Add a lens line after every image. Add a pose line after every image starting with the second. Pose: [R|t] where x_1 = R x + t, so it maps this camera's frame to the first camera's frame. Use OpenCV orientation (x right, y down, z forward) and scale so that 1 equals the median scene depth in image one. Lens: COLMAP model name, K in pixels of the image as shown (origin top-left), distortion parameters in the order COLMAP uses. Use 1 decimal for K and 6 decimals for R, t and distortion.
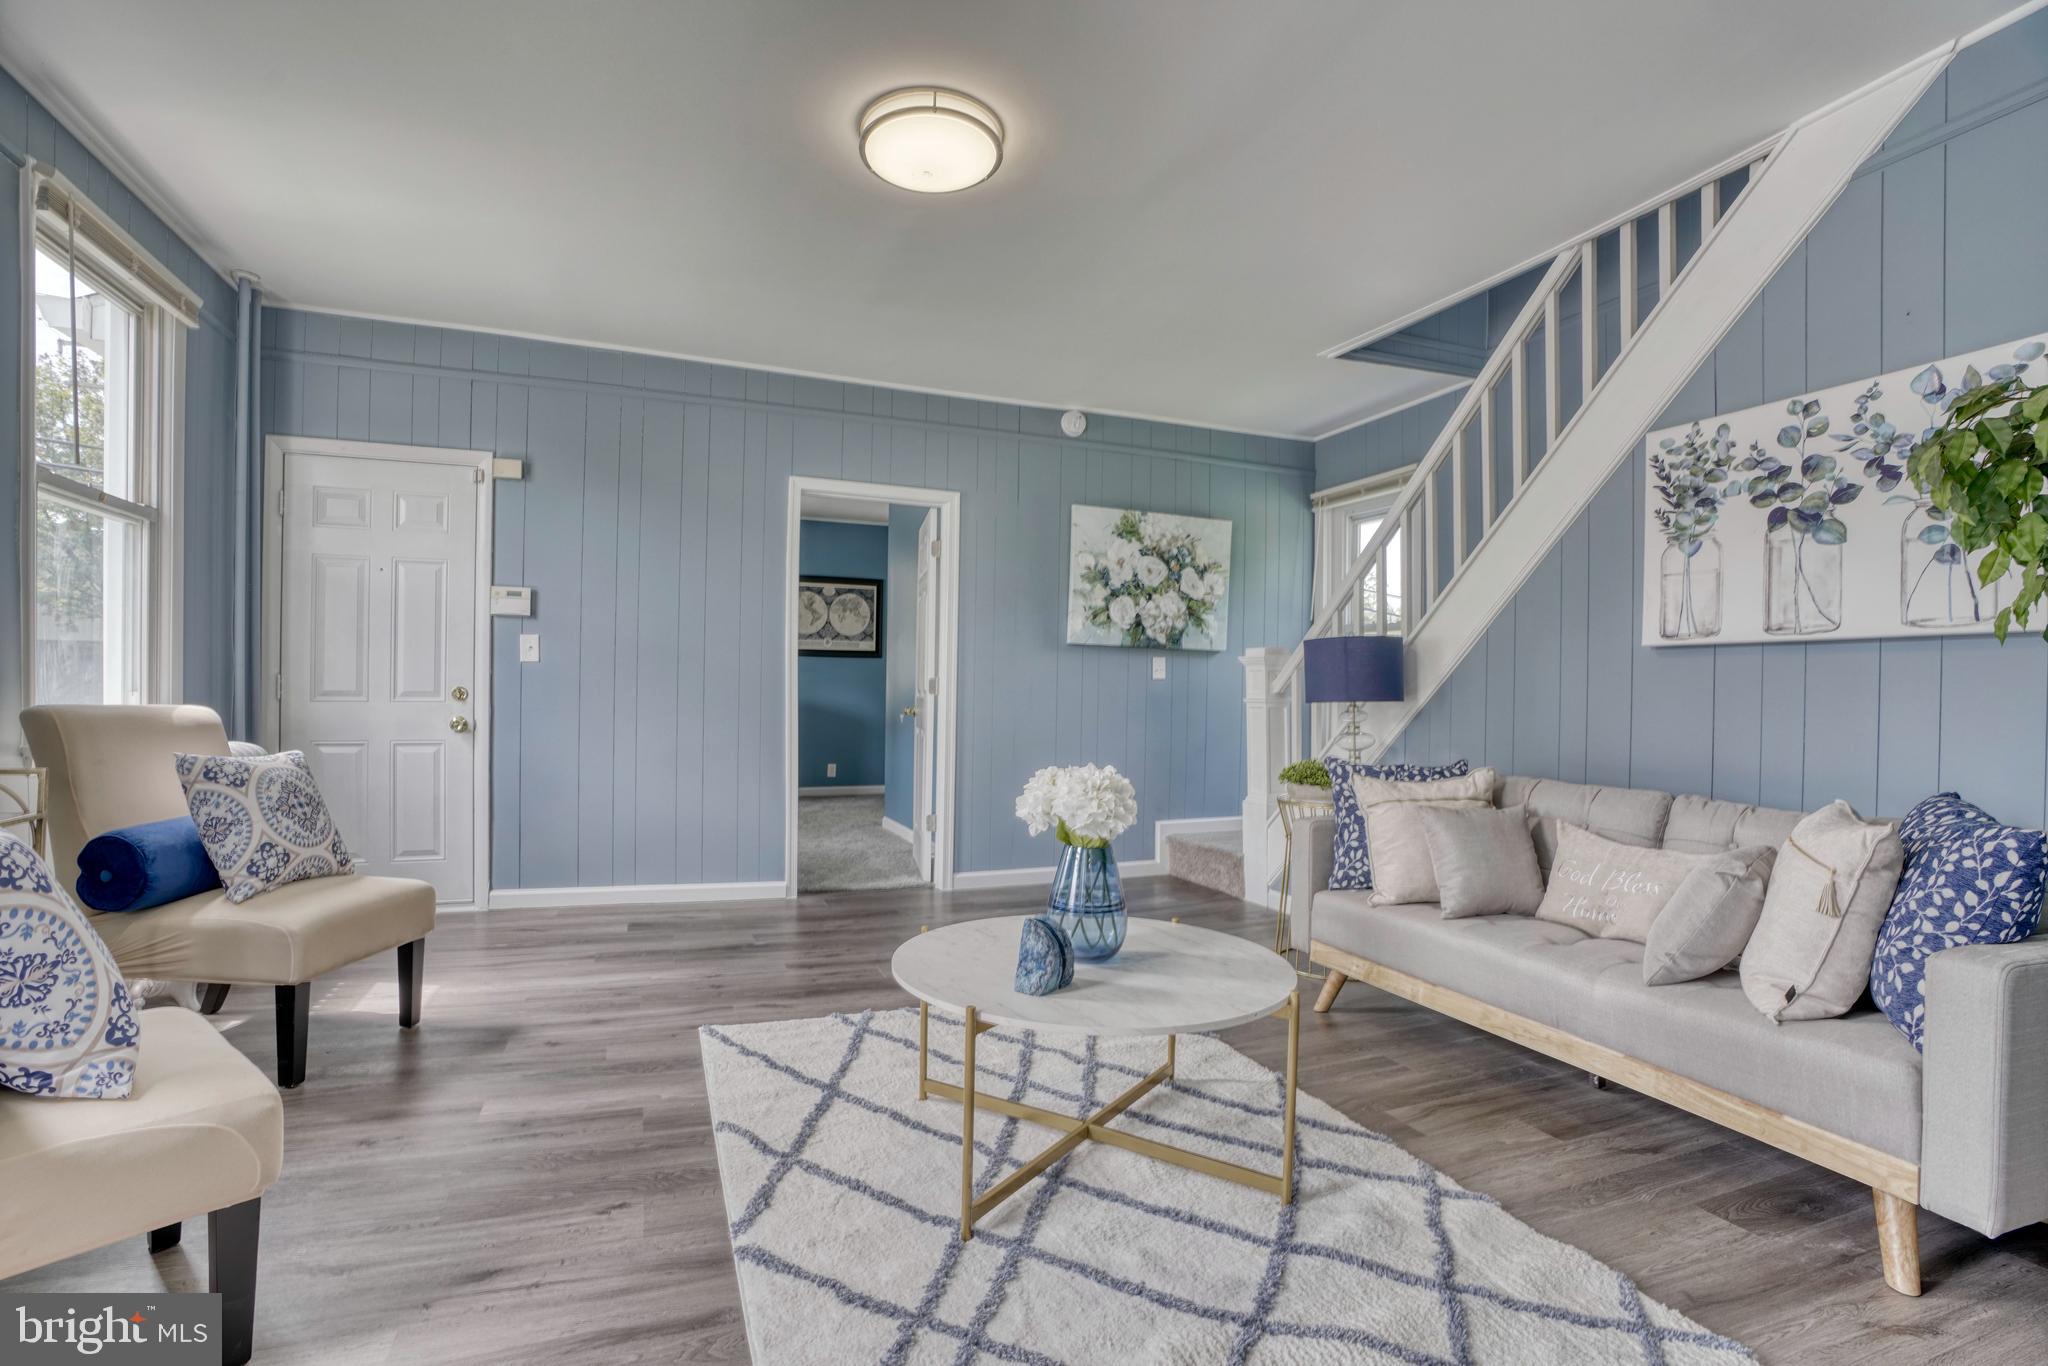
lens RADIAL K [[941.4, 0, 998.6], [0, 941.4, 681.2], [0, 0, 1]] dist [-0.064440, 0.027868]
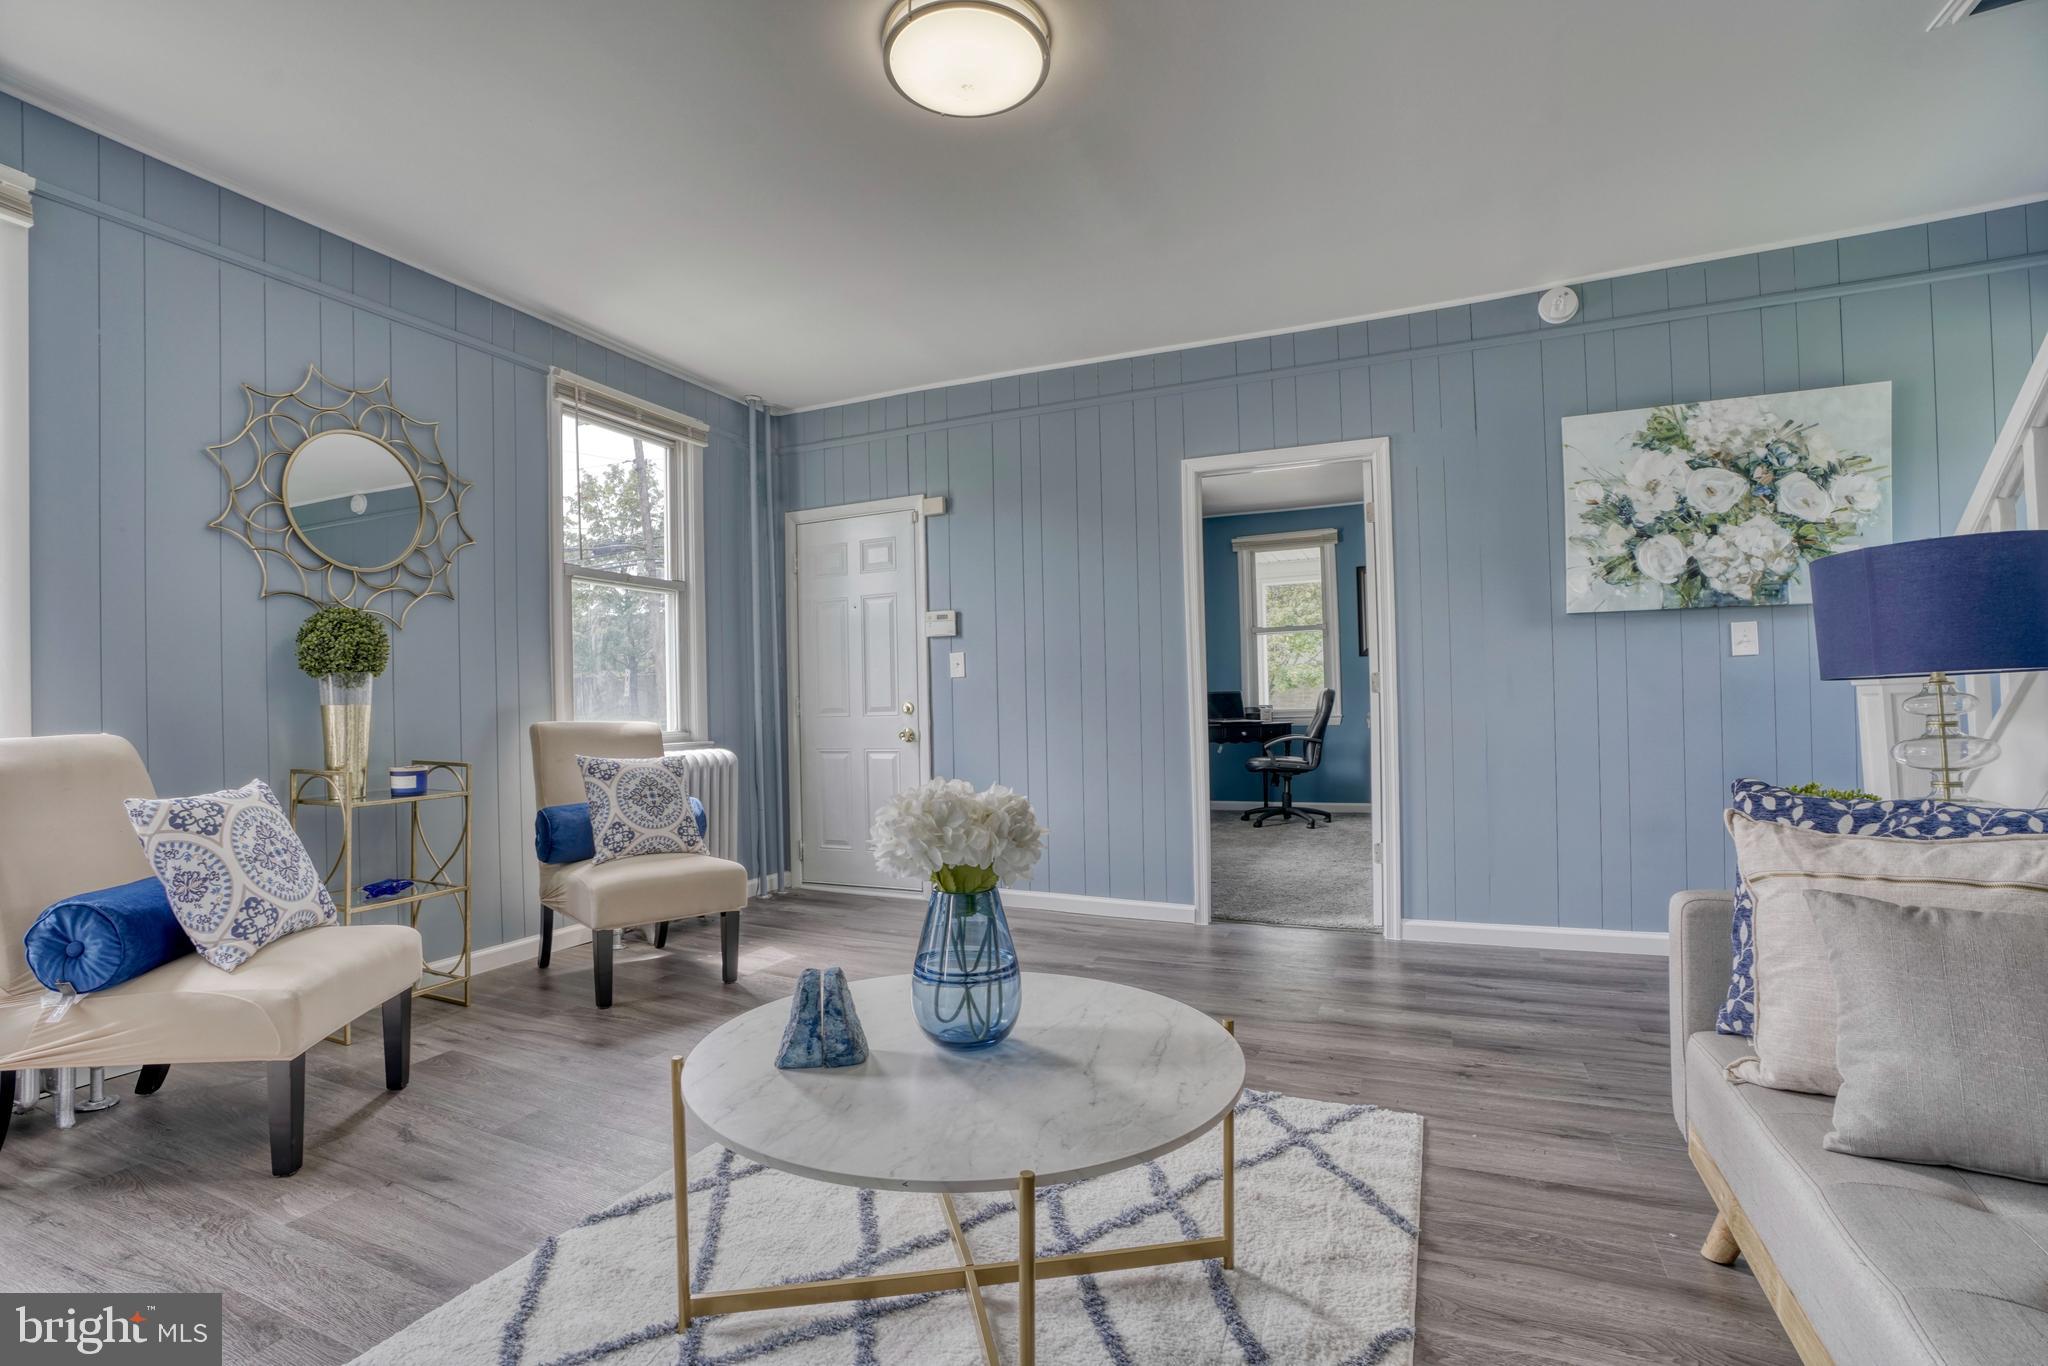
lens RADIAL K [[941.4, 0, 998.6], [0, 941.4, 681.2], [0, 0, 1]] dist [-0.064440, 0.027868]
pose [[0.702795, -0.046943, -0.709842, 0.263352], [0.038235, 0.998871, -0.028202, 0.014092], [0.710364, -0.007320, 0.703796, 0.205892]]
